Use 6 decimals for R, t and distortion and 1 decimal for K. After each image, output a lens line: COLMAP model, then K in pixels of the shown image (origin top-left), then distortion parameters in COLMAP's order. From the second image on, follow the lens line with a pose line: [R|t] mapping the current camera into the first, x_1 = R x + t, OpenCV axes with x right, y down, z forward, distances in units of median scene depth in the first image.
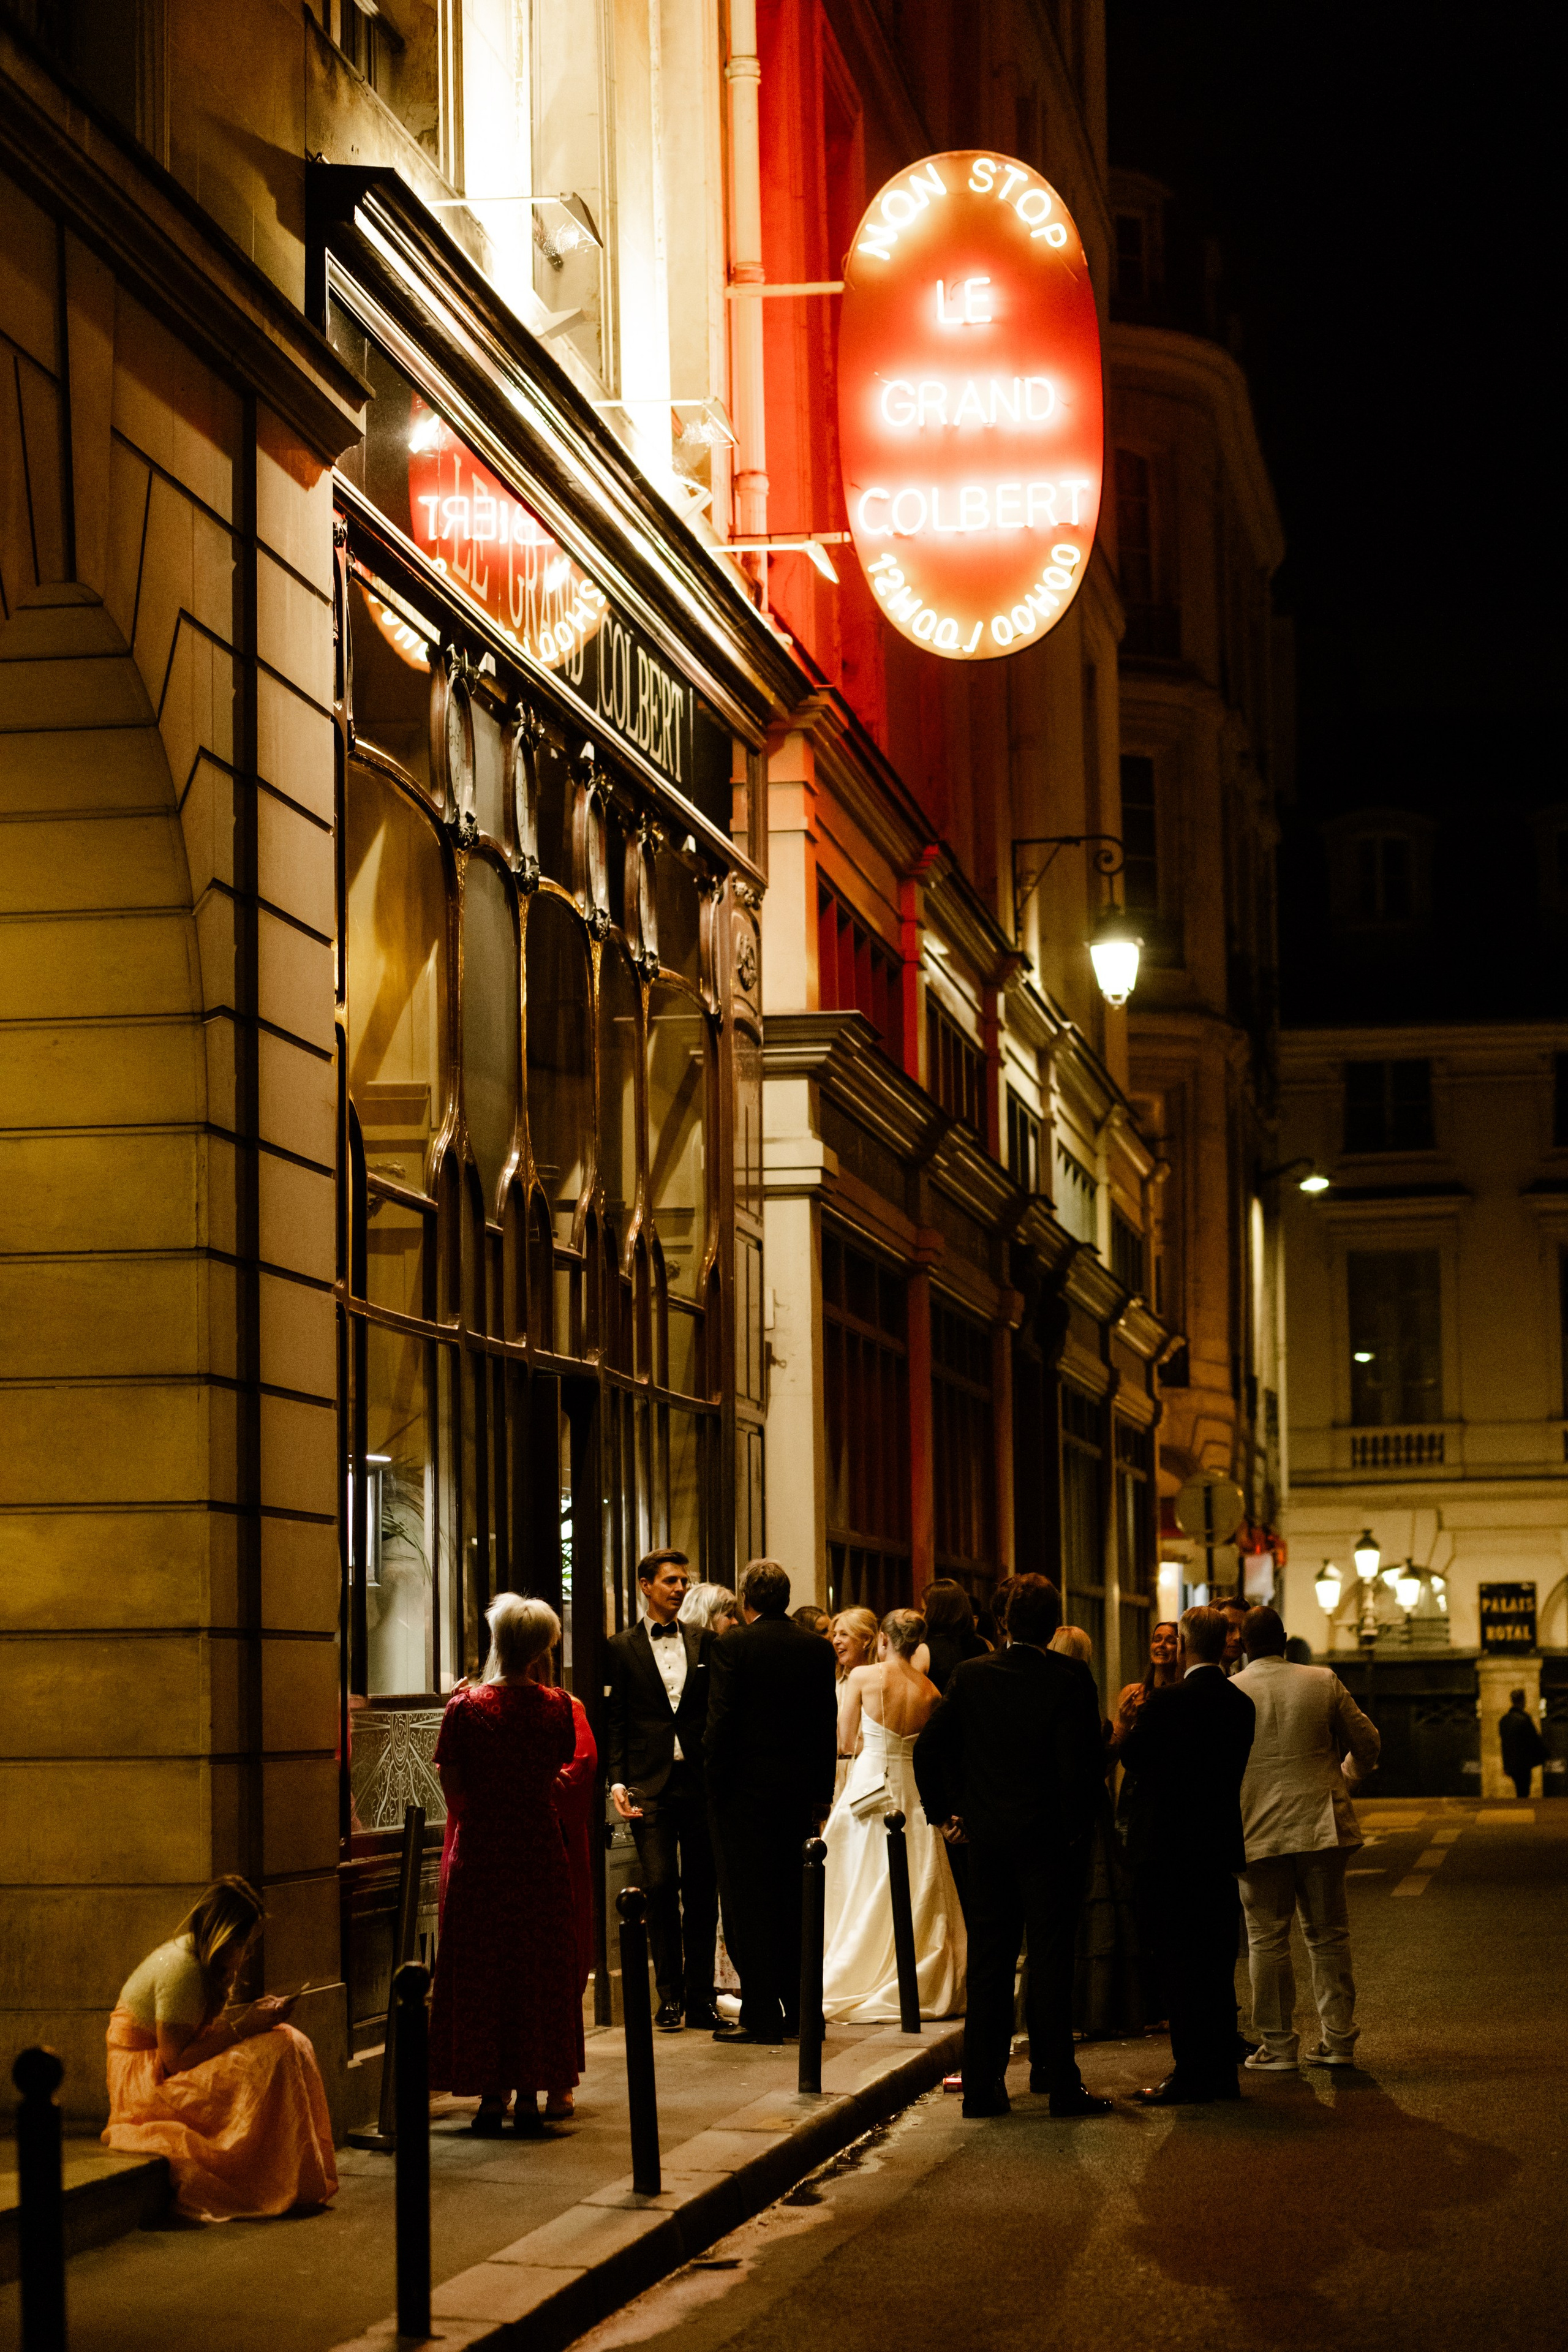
lens RADIAL K [[5805.4, 0, 784.6], [0, 5805.4, 1177.0], [0, 0, 1]] dist [-0.063591, 0.000000]
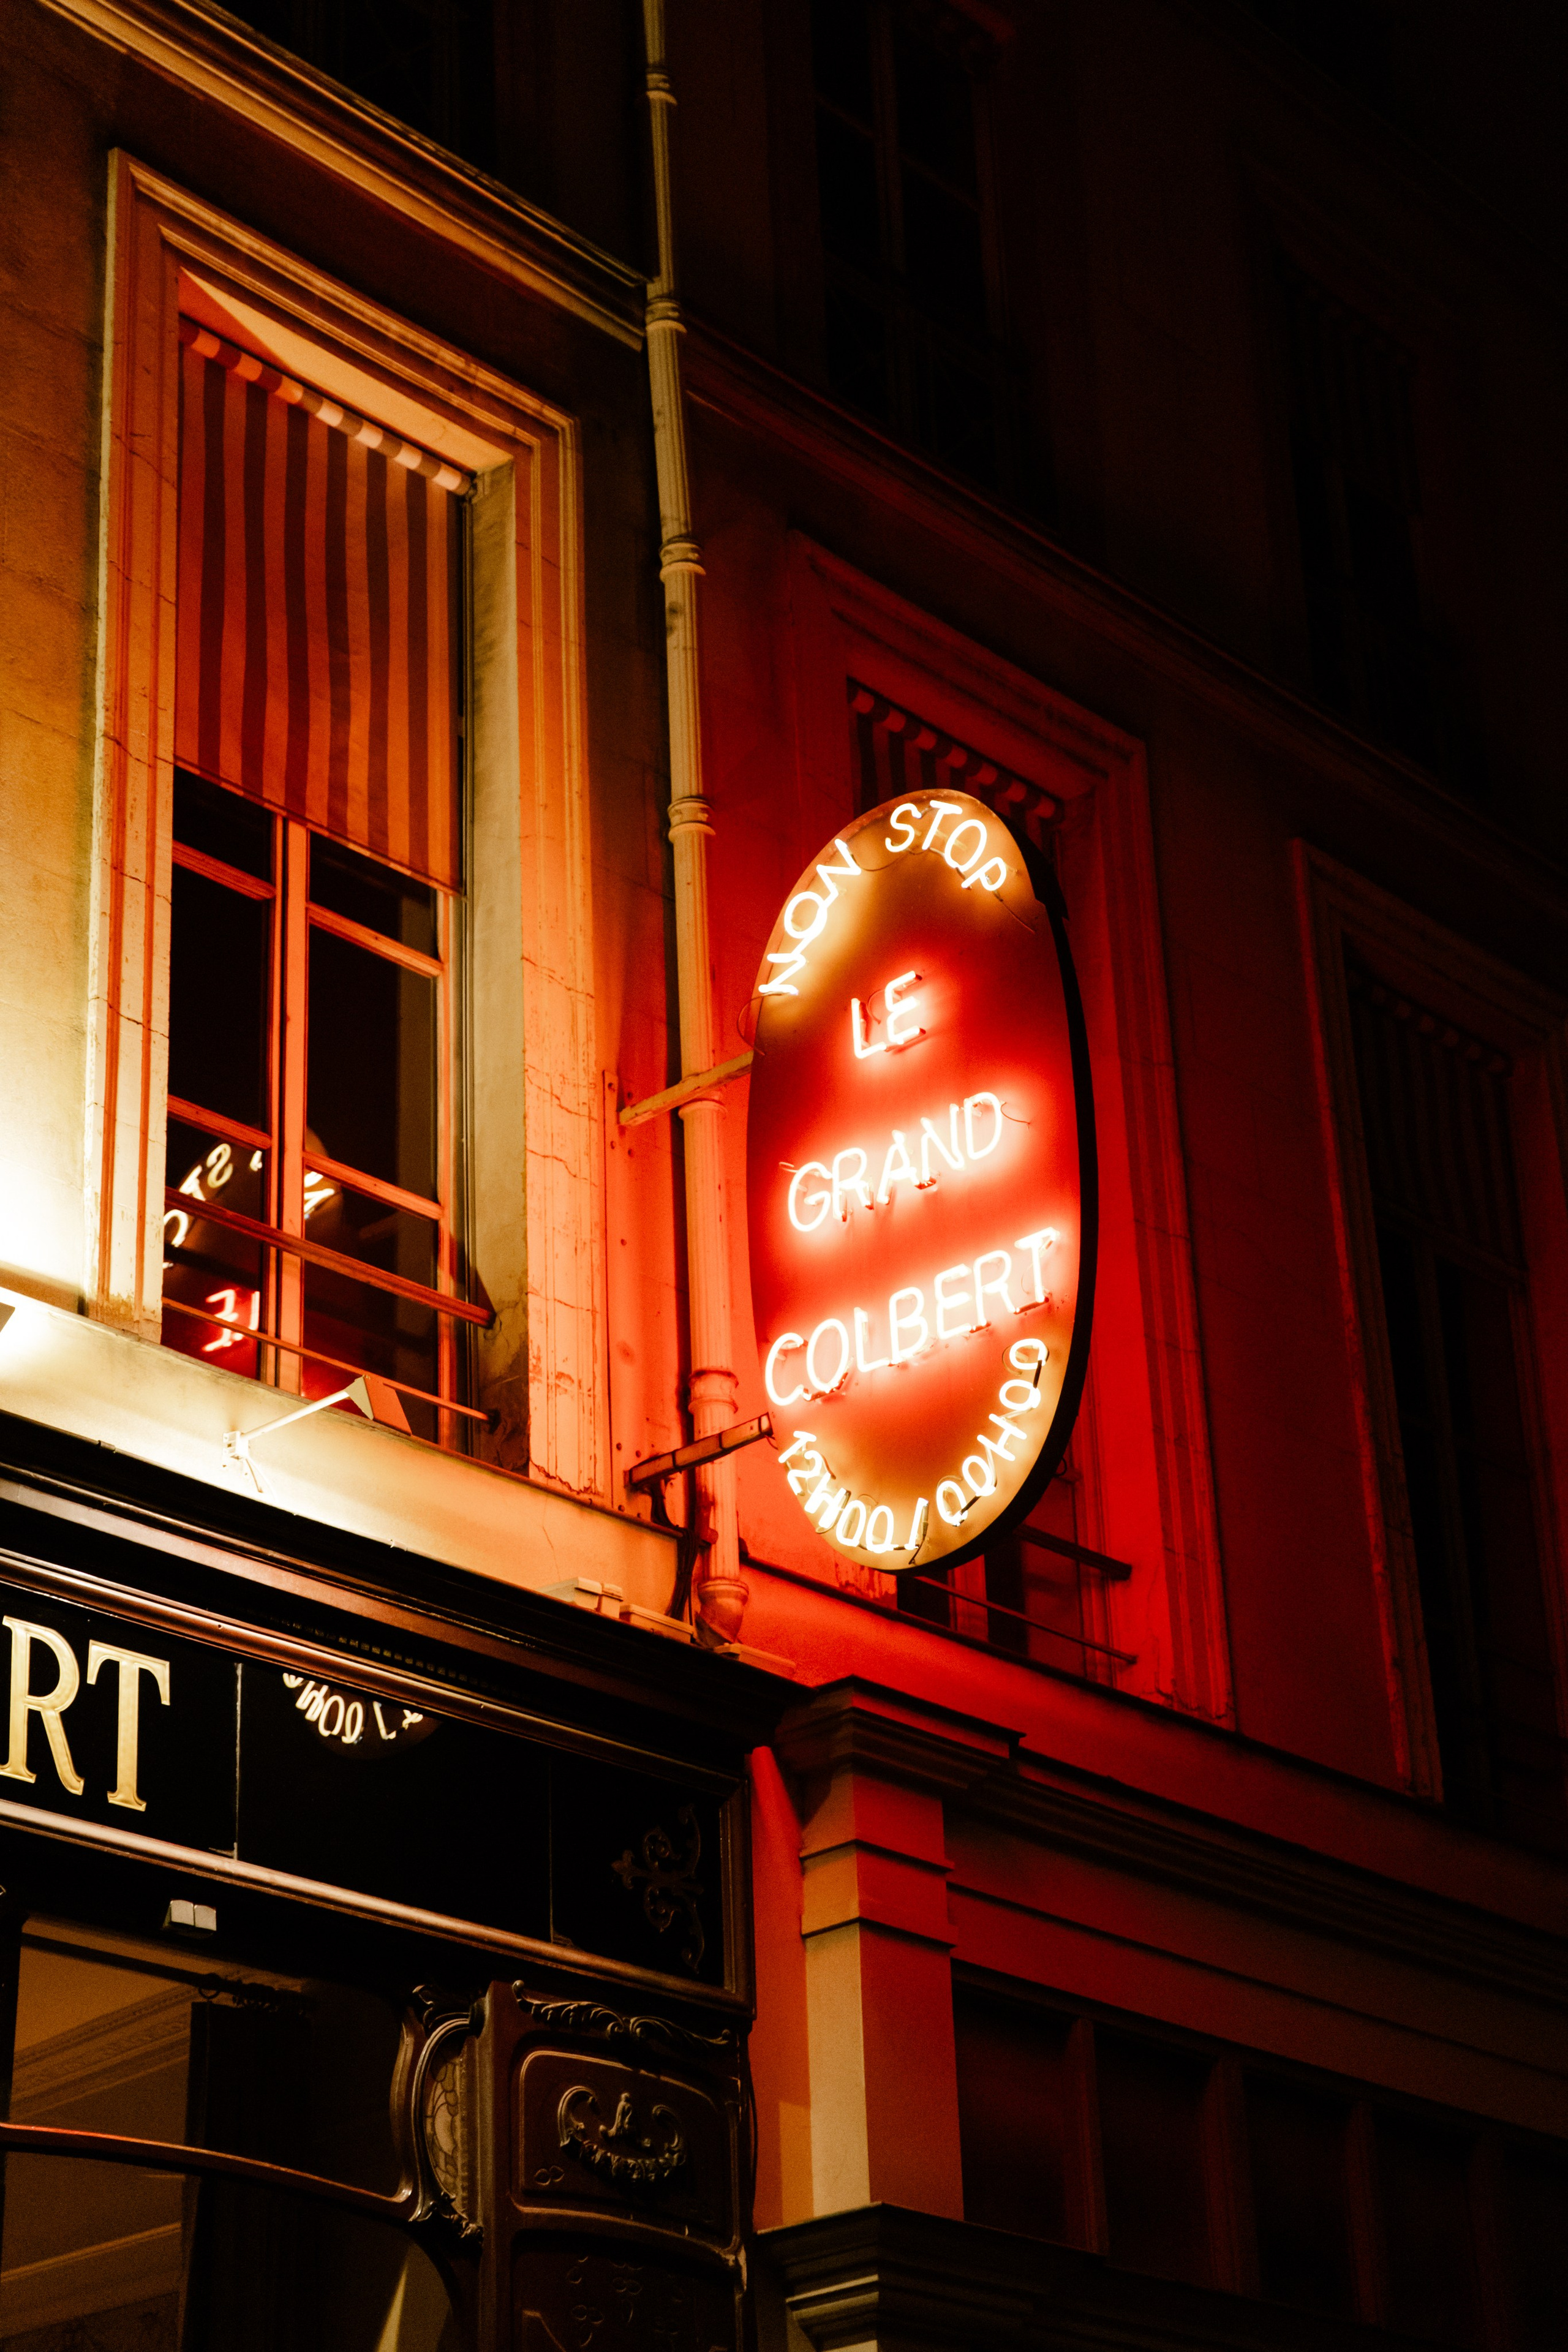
lens RADIAL K [[4454.2, 0, 781.7], [0, 4454.2, 1177.4], [0, 0, 1]] dist [0.042767, 0.000000]
pose [[0.817661, -0.265347, -0.510903, 0.262423], [0.071558, 0.927408, -0.367143, 0.039936], [0.571236, 0.263640, 0.777293, 0.627481]]
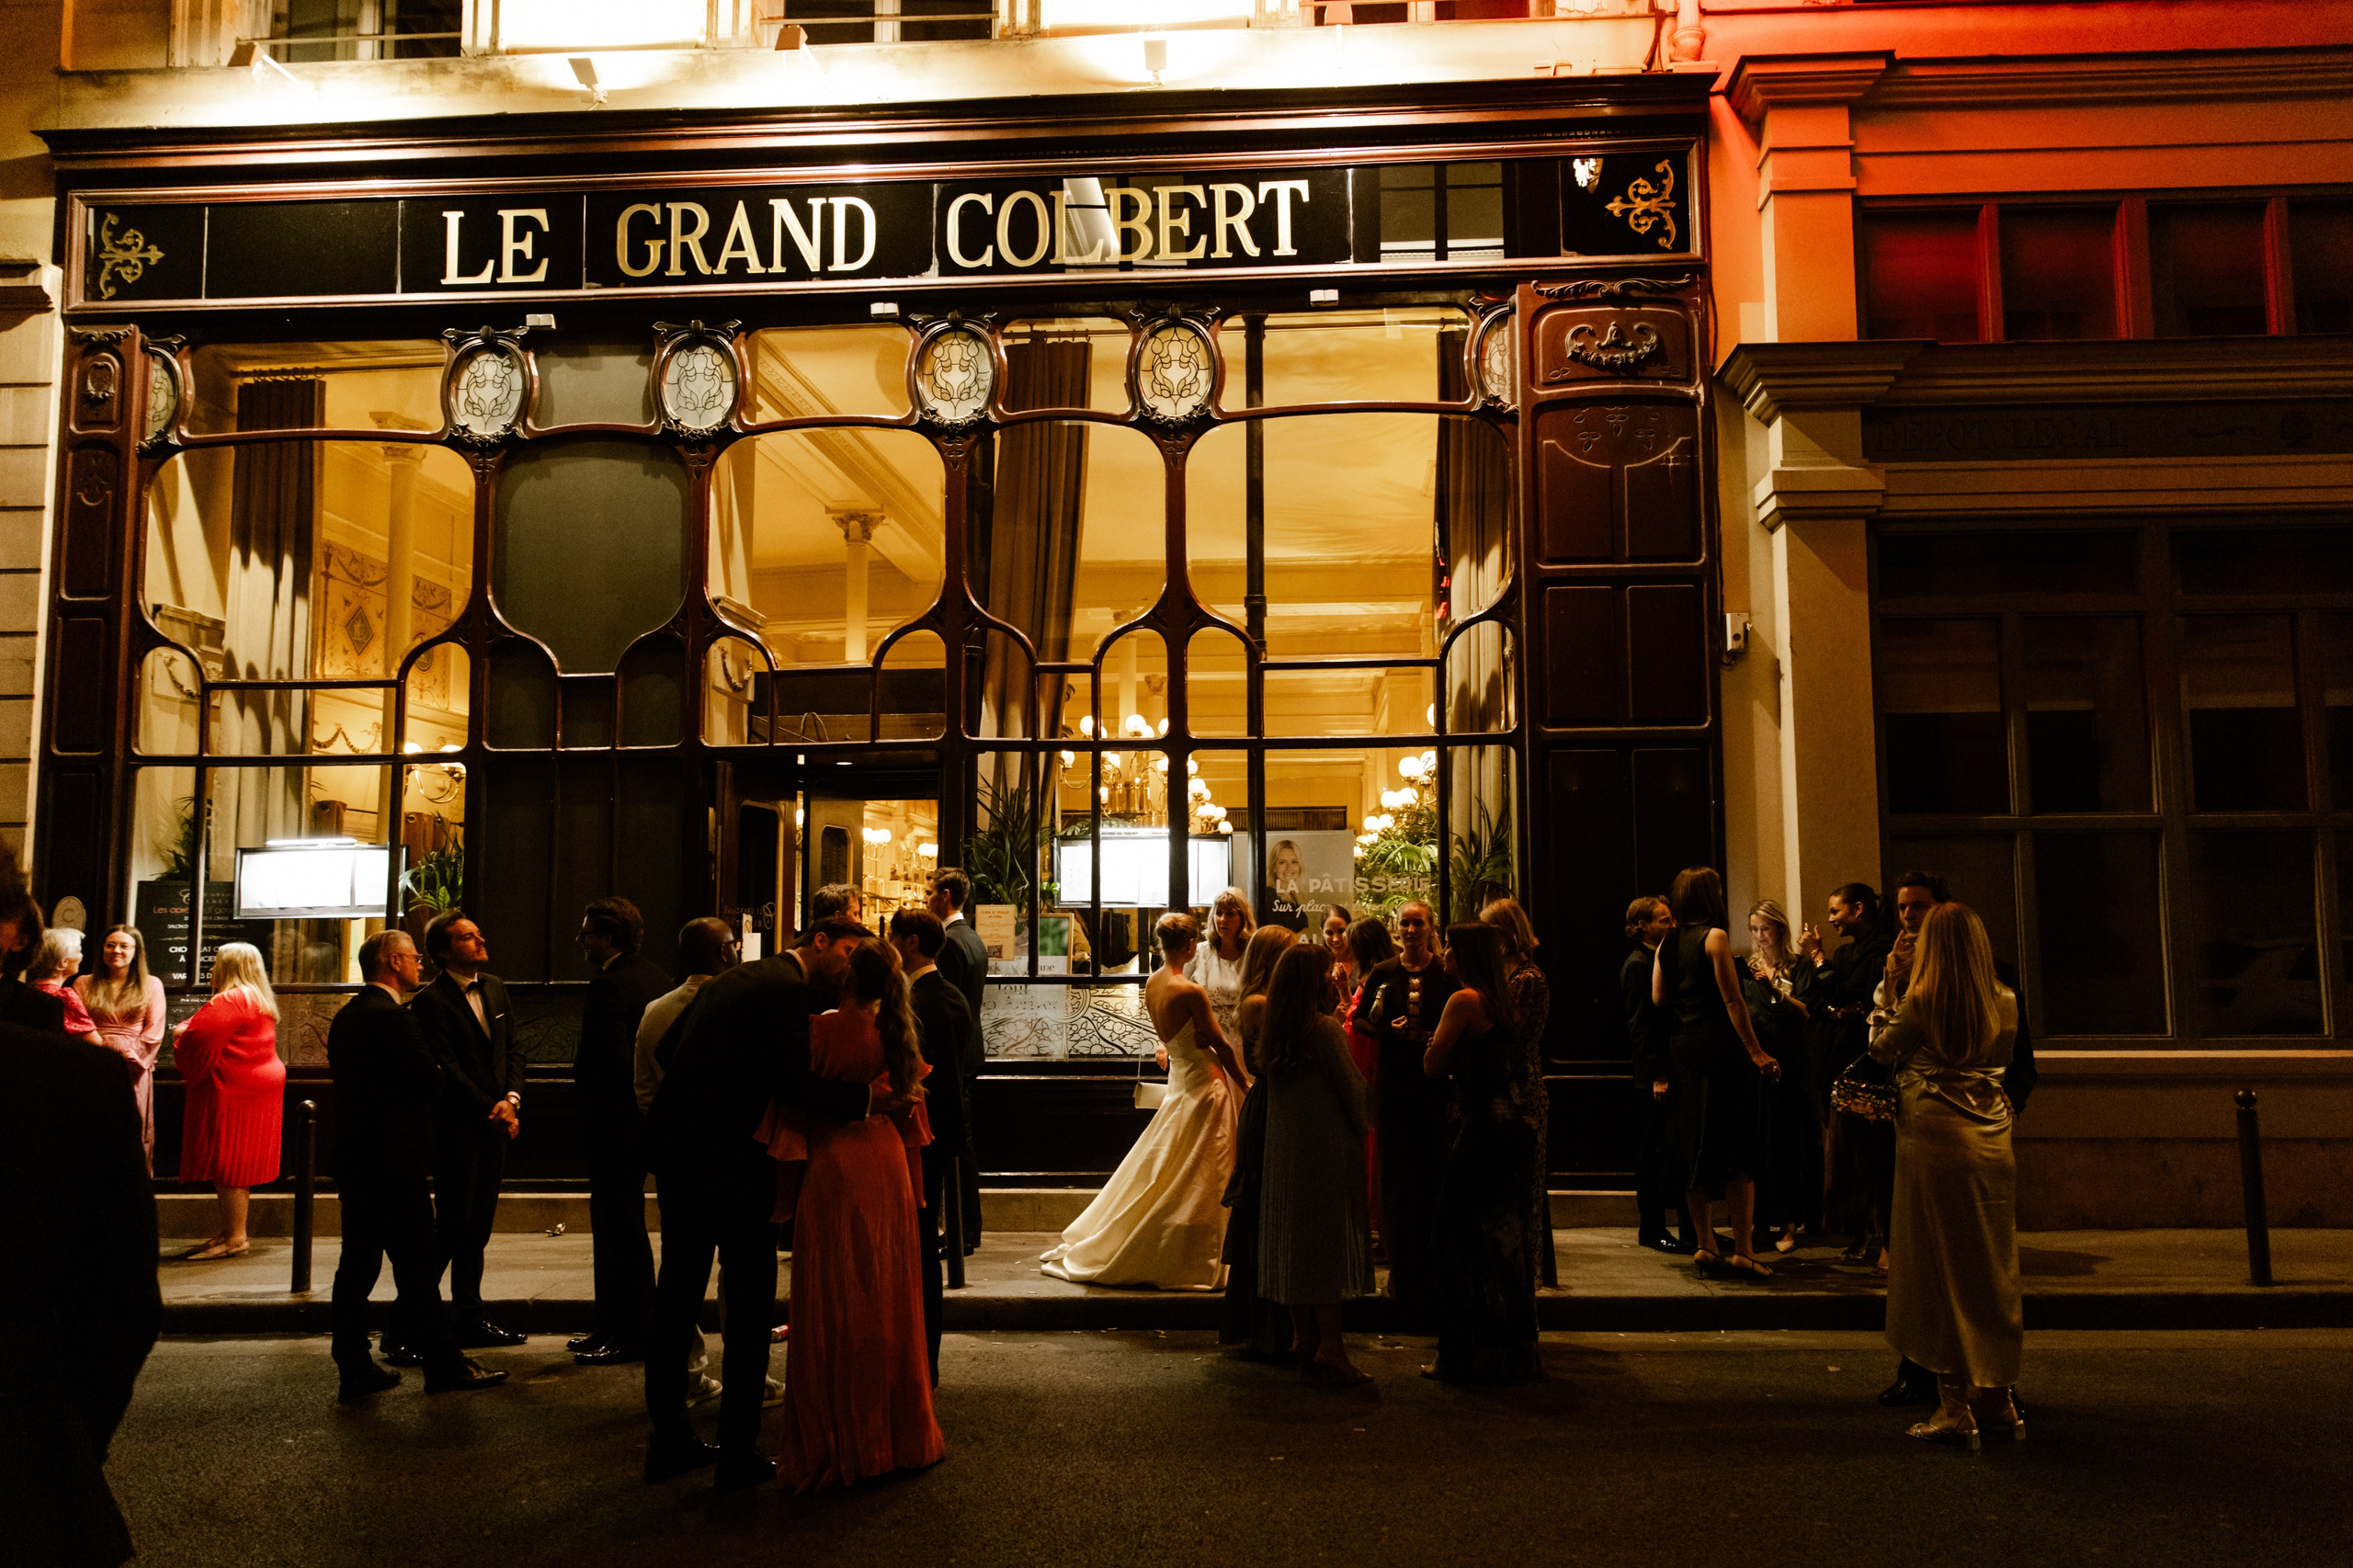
lens RADIAL K [[1558.1, 0, 1177.2], [0, 1558.1, 791.3], [0, 0, 1]] dist [-0.001421, -0.001204]
pose [[0.077582, -0.058535, -0.995266, 0.290357], [0.095915, 0.994083, -0.050989, 0.059491], [0.992362, -0.091505, 0.082737, 0.879998]]
